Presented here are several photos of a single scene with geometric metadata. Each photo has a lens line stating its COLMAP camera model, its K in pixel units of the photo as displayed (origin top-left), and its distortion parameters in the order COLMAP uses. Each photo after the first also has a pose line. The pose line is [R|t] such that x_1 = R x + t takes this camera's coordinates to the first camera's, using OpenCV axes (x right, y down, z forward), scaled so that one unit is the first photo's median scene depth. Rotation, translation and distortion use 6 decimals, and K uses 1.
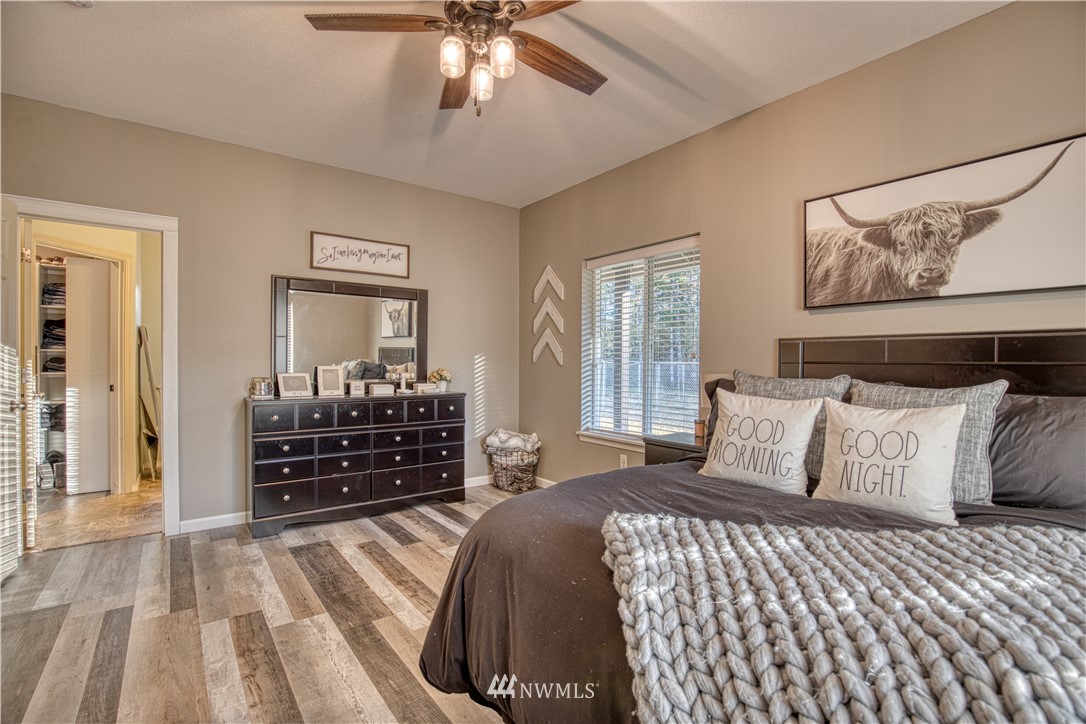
lens RADIAL K [[496.5, 0, 544.4], [0, 496.5, 363.5], [0, 0, 1]] dist [-0.022956, -0.000139]
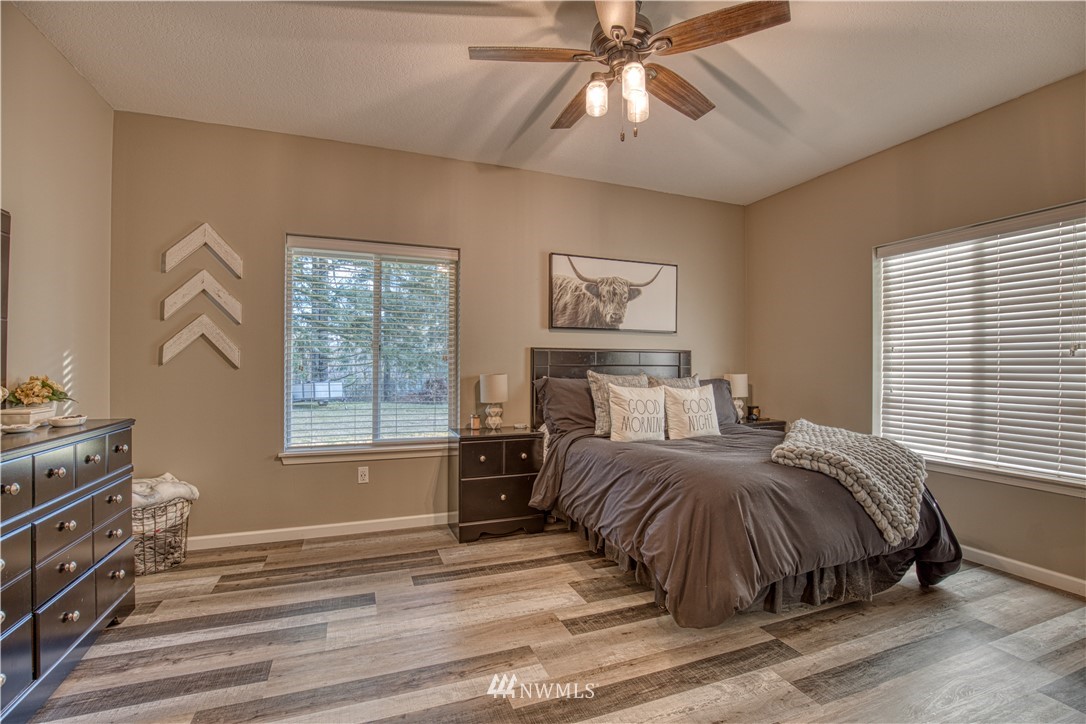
lens RADIAL K [[496.5, 0, 549.5], [0, 496.5, 366.1], [0, 0, 1]] dist [-0.022956, -0.000139]
pose [[0.276494, -0.002281, 0.961013, -0.954264], [-0.001683, 0.999994, 0.002858, -0.003740], [-0.961014, -0.002408, 0.276489, 0.666784]]
